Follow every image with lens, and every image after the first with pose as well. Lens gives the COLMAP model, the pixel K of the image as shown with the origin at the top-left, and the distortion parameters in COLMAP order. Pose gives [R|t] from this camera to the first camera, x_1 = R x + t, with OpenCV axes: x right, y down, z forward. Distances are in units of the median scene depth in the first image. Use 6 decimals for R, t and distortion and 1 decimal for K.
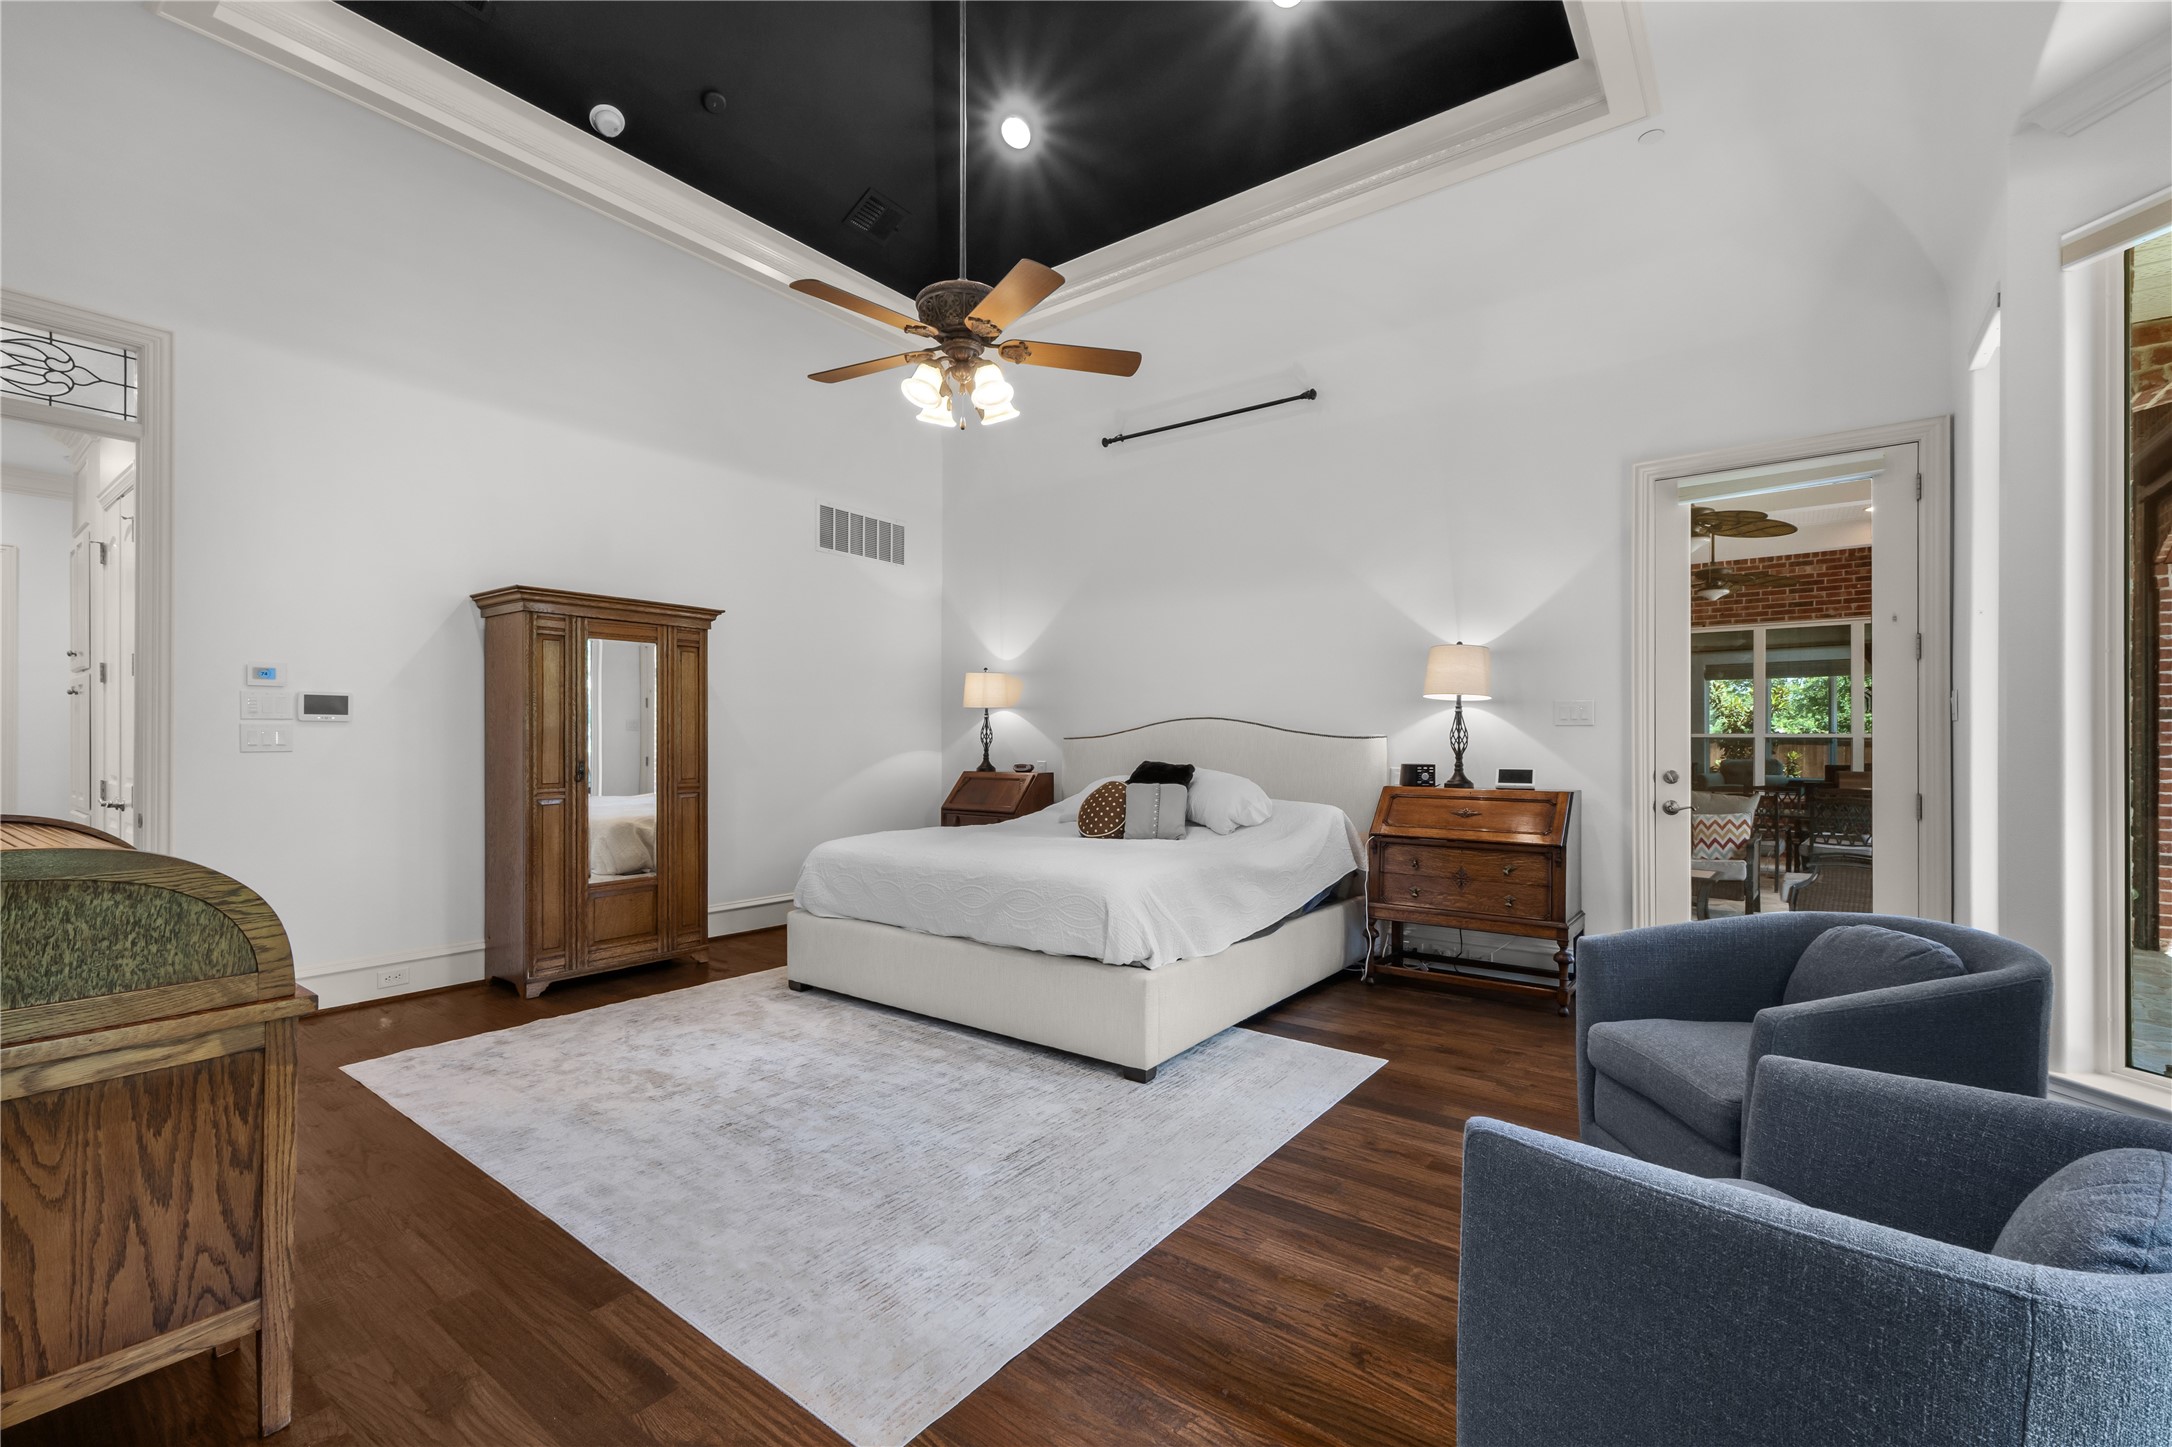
lens RADIAL K [[920.4, 0, 1091.5], [0, 920.4, 741.6], [0, 0, 1]] dist [0.003967, -0.000289]
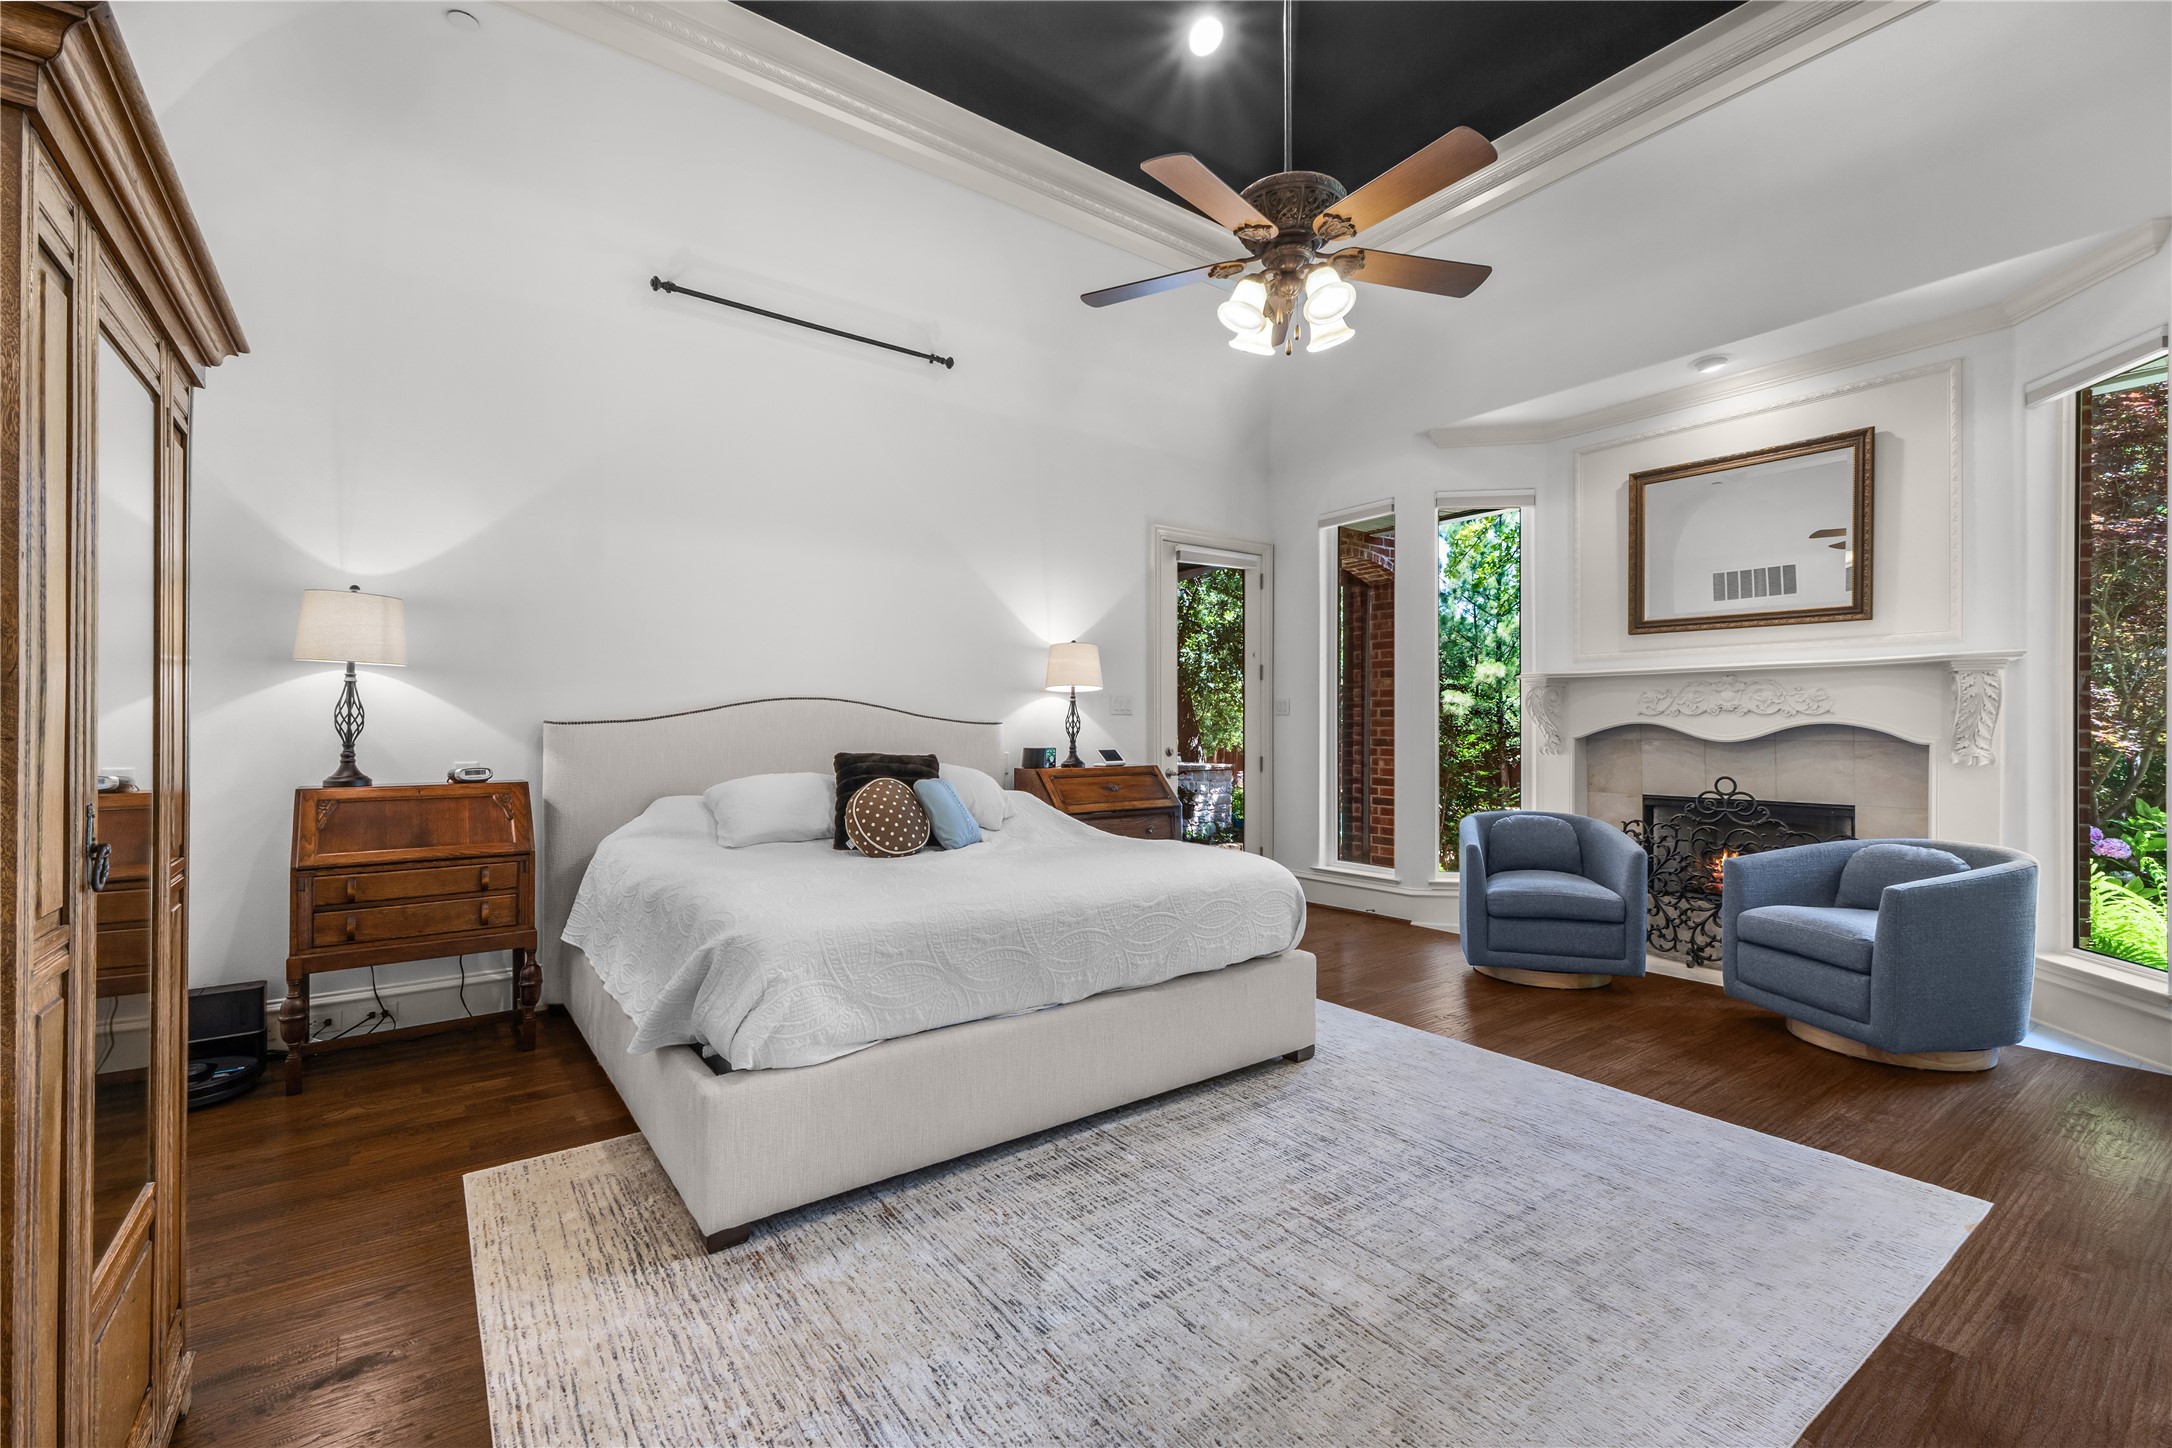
lens RADIAL K [[925.1, 0, 1086.0], [0, 925.1, 724.0], [0, 0, 1]] dist [0.004292, 0.000302]
pose [[0.286461, -0.004995, 0.958079, -0.742030], [-0.007335, 0.999946, 0.007407, -0.013322], [-0.958064, -0.009150, 0.286409, 0.679982]]
